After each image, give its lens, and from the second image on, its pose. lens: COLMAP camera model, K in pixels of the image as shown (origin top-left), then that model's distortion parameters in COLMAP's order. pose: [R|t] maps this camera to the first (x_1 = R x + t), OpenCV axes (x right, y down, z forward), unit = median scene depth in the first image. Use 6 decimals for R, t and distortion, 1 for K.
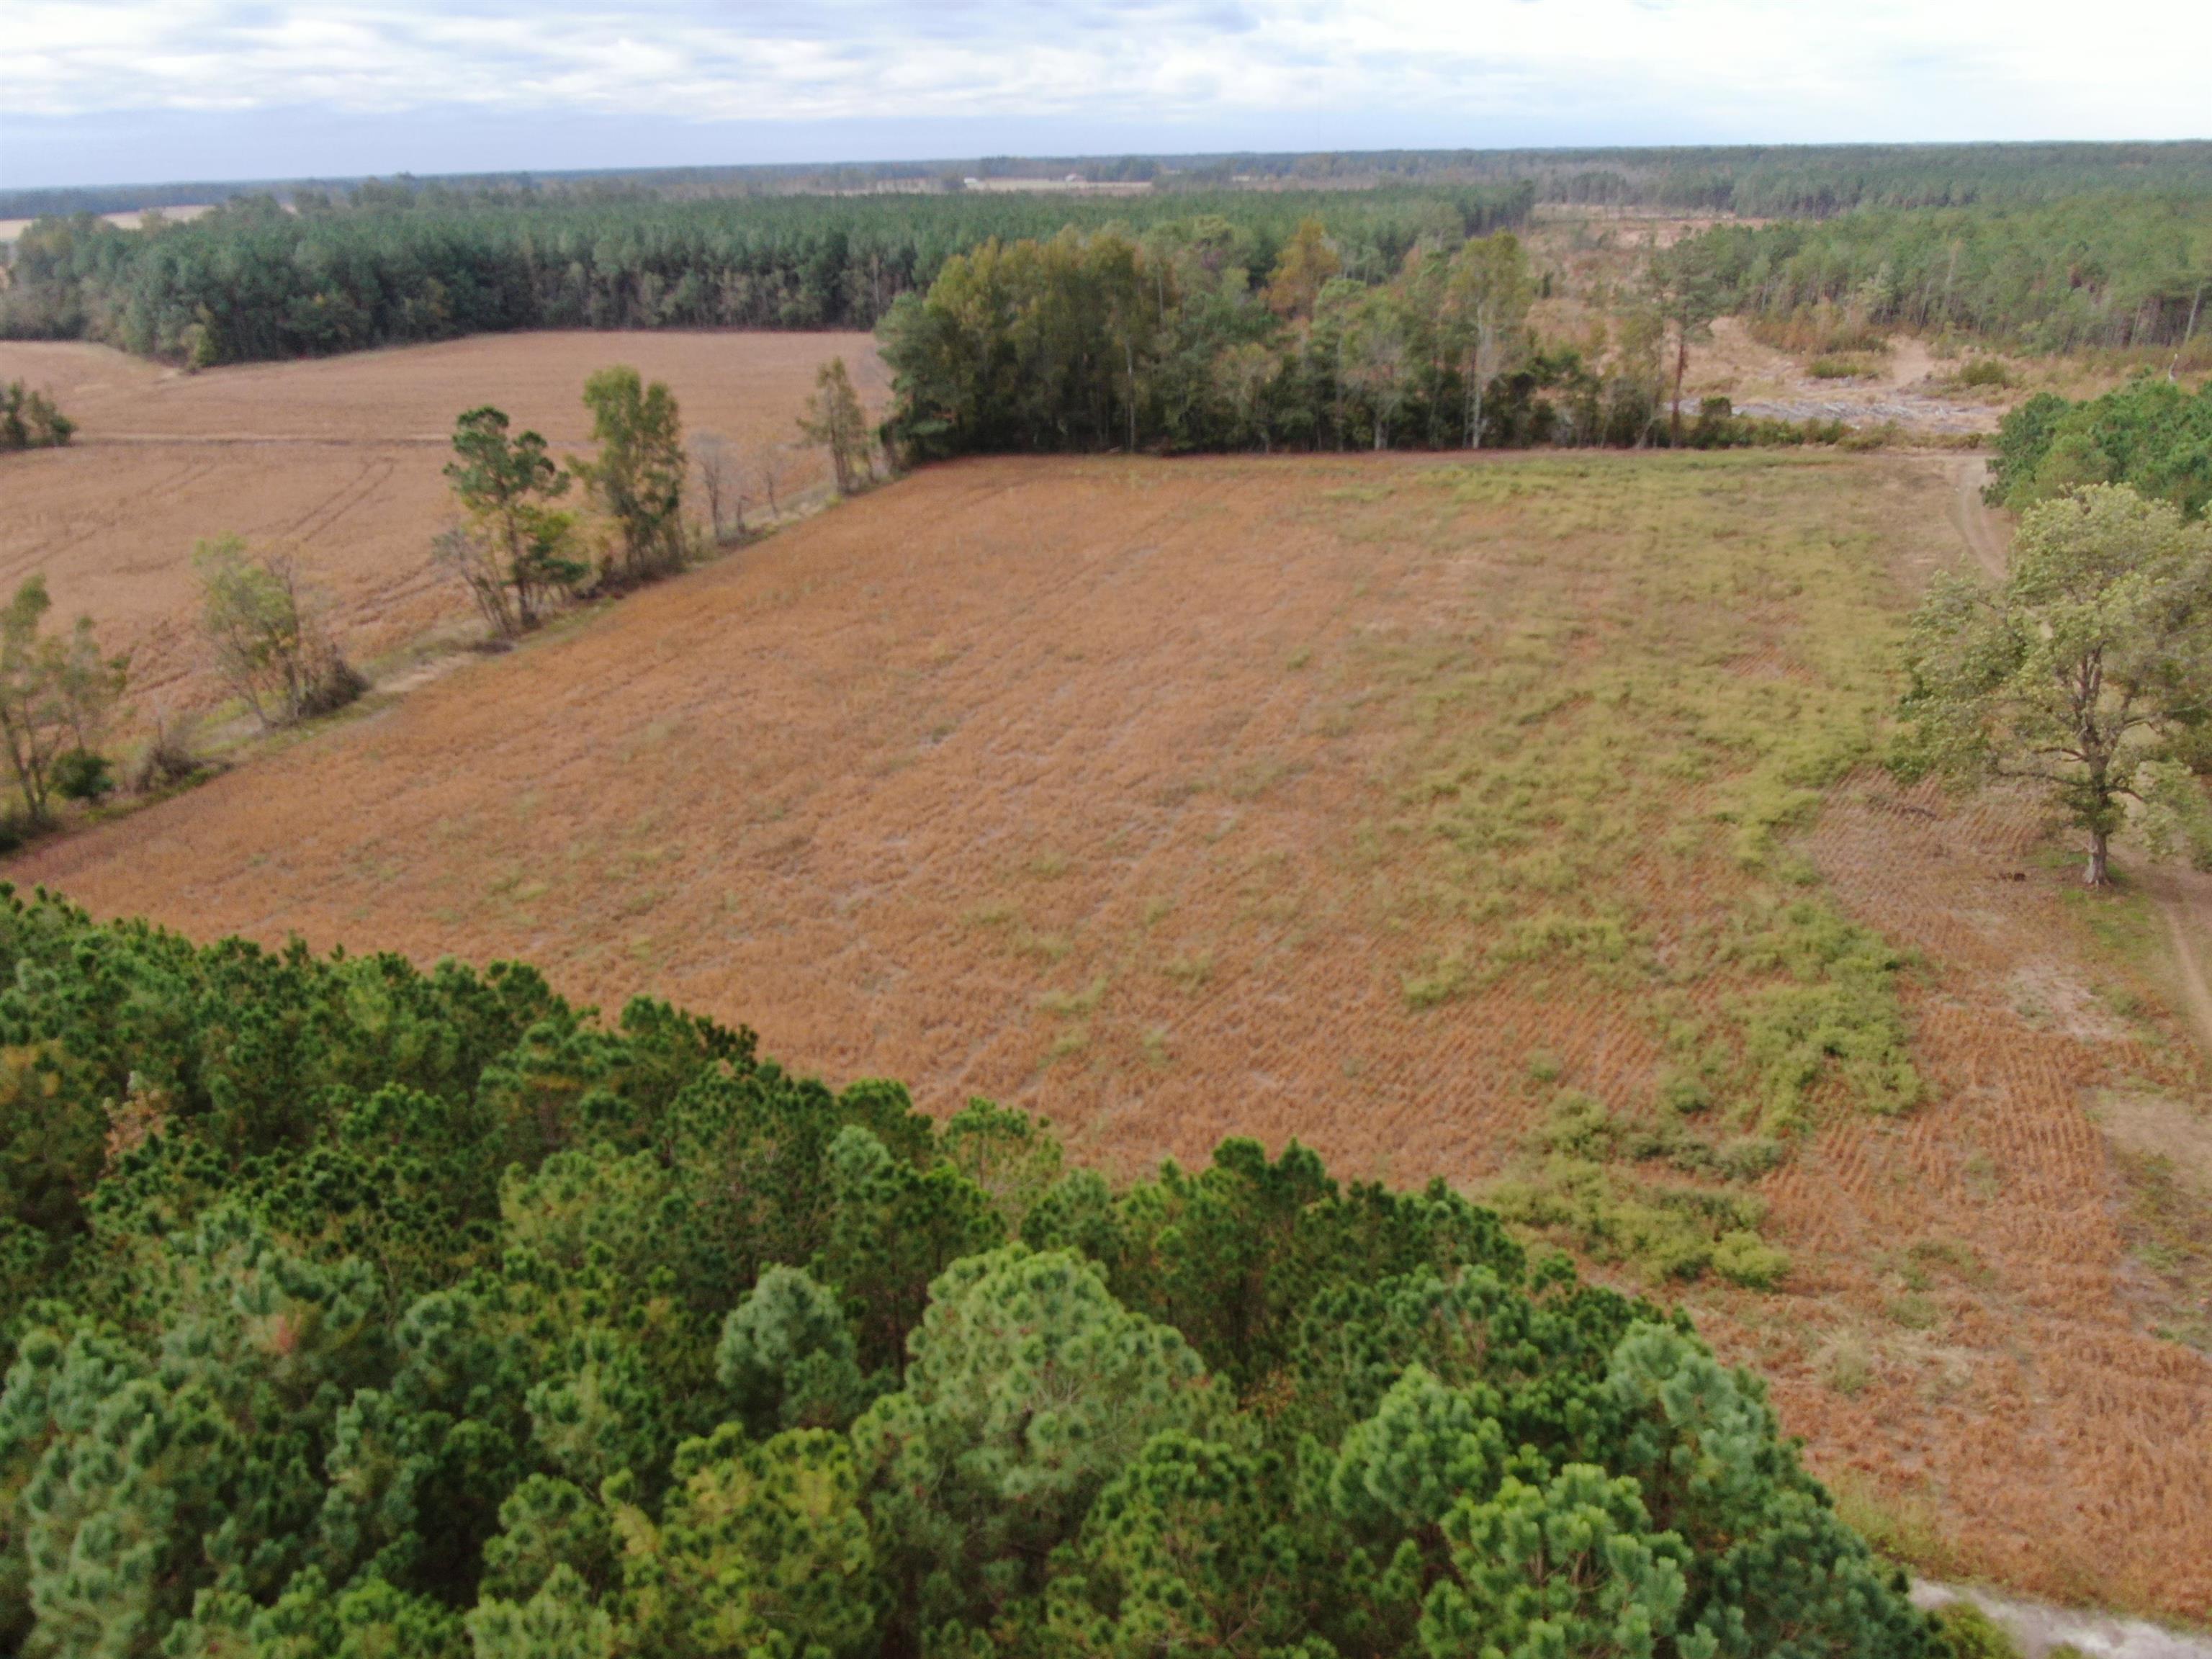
lens RADIAL K [[1459.2, 0, 1106.0], [0, 1459.2, 829.5], [0, 0, 1]] dist [-0.048930, 0.022042]
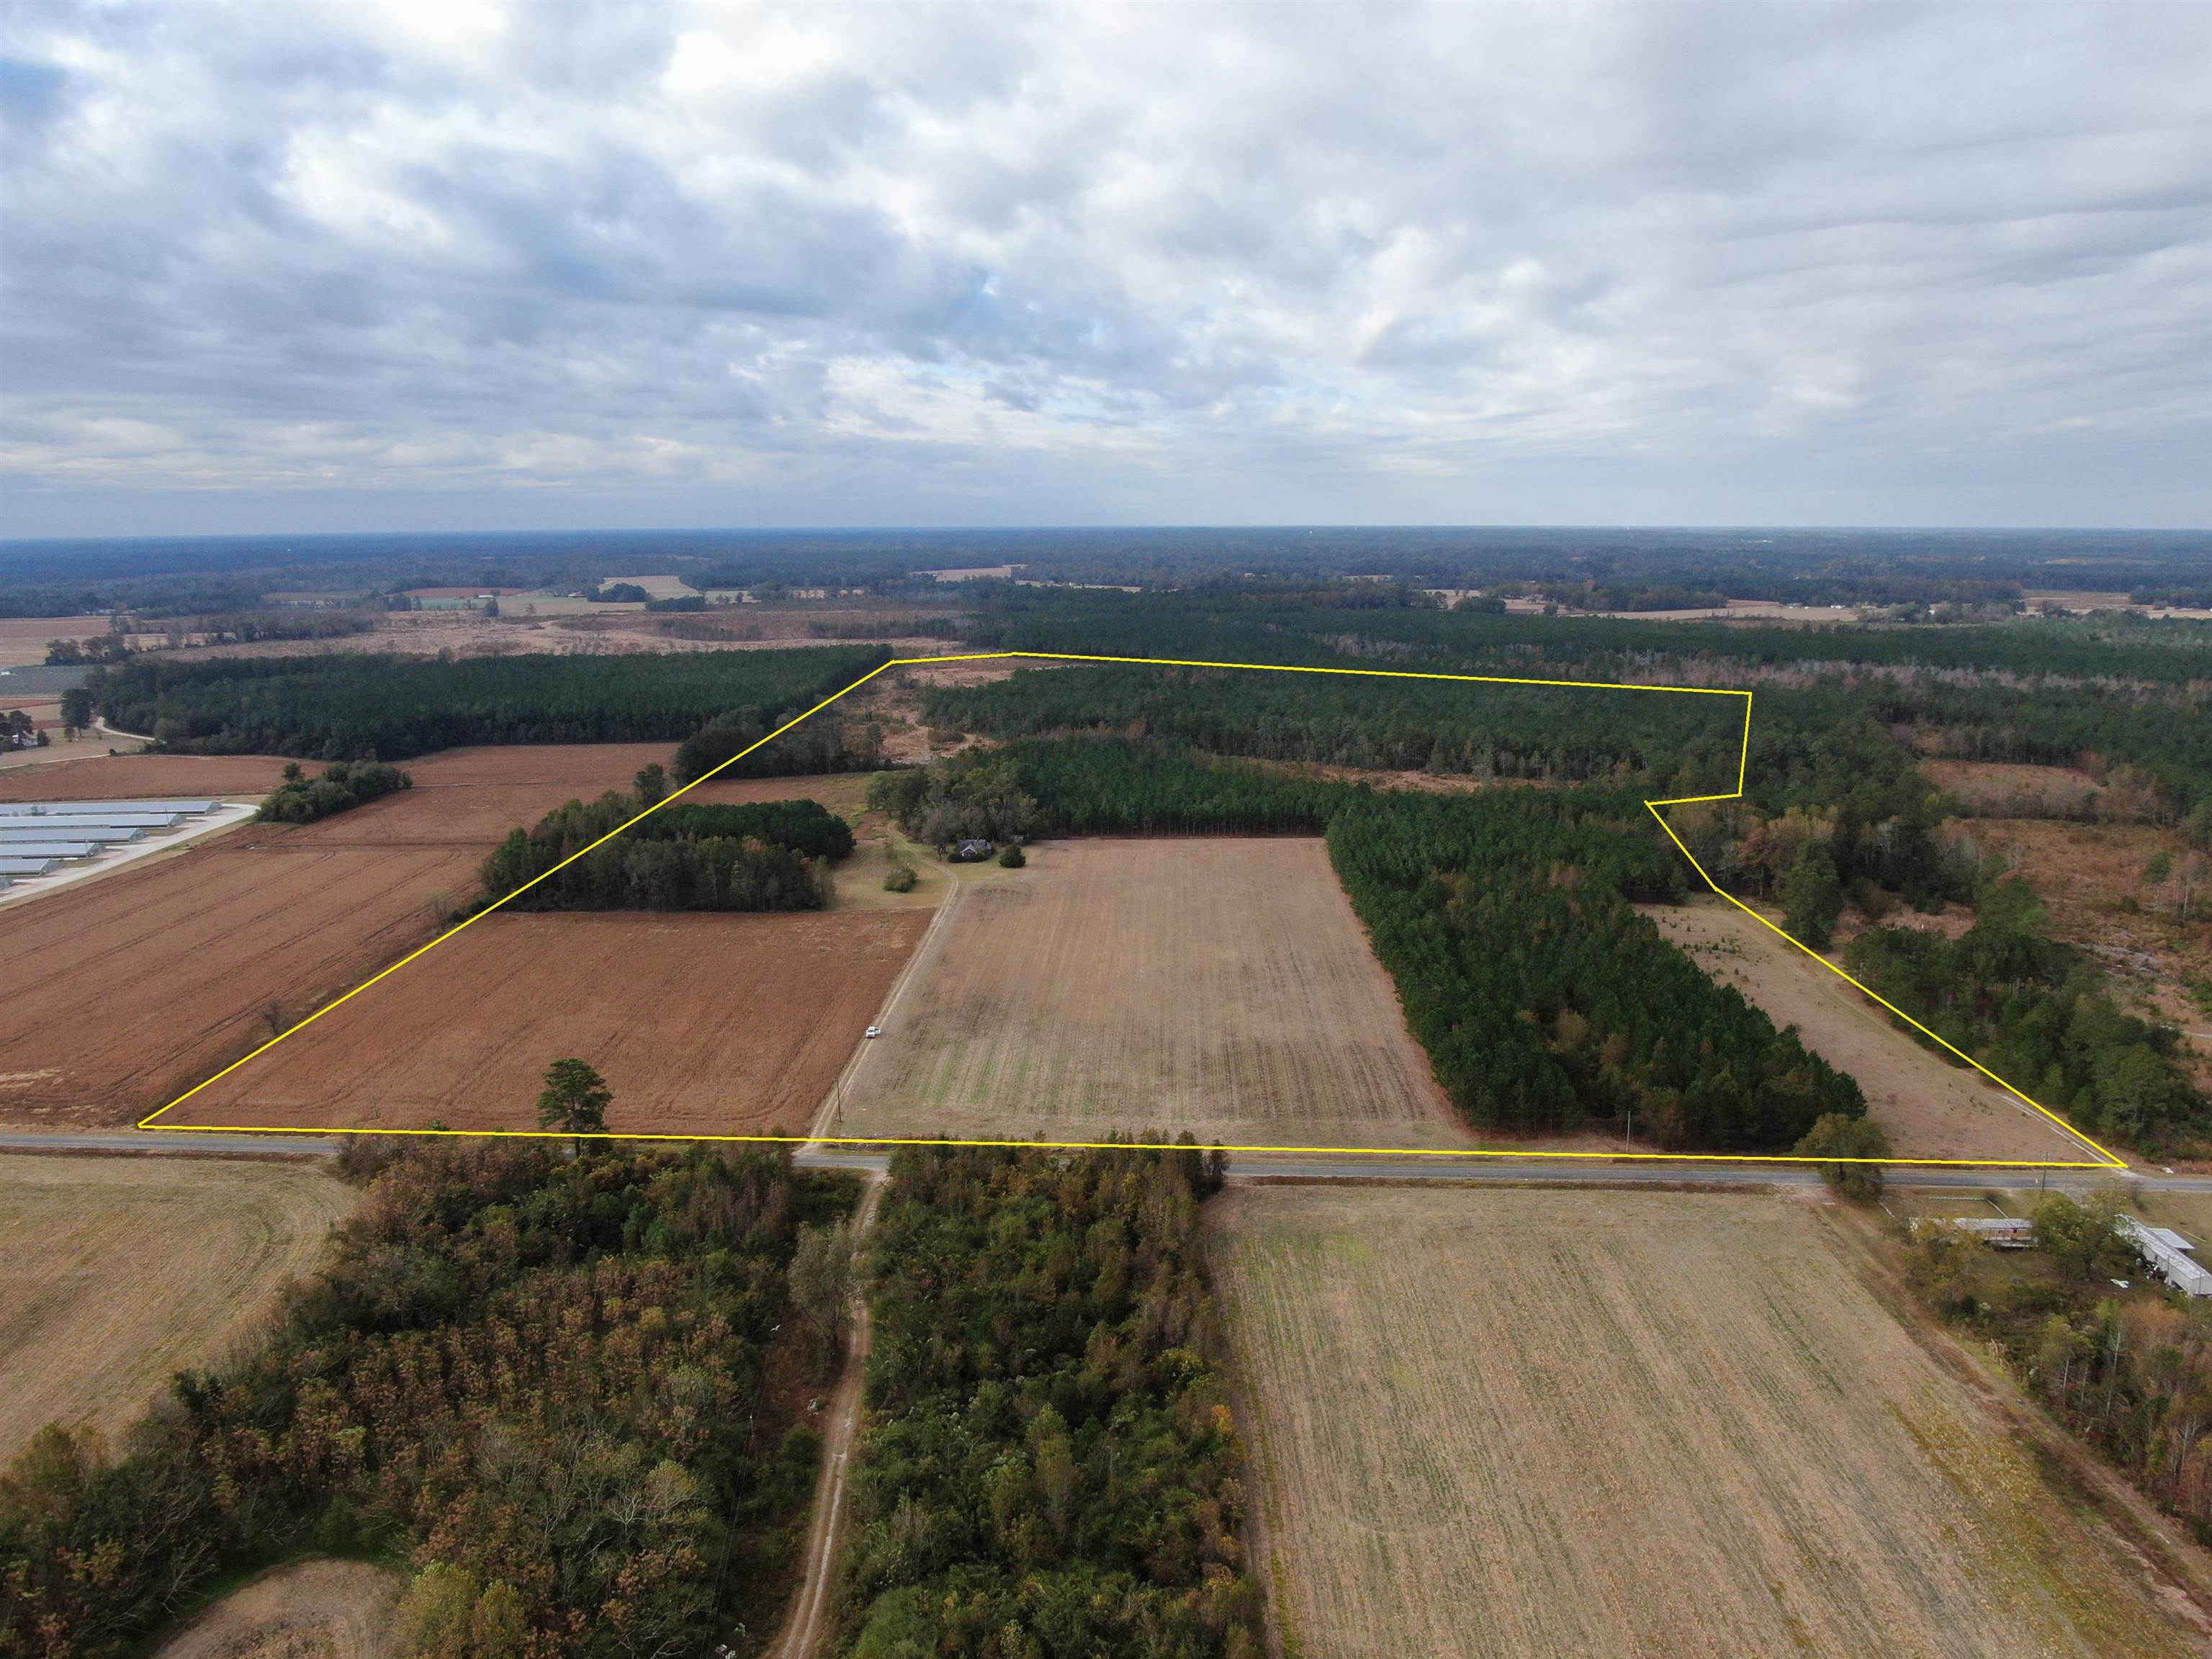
lens RADIAL K [[1459.2, 0, 1106.0], [0, 1459.2, 829.5], [0, 0, 1]] dist [-0.048930, 0.022042]
pose [[0.937736, -0.055891, 0.342824, -0.240974], [0.132435, 0.969946, -0.204124, 0.469099], [-0.321112, 0.236816, 0.916955, -1.676611]]
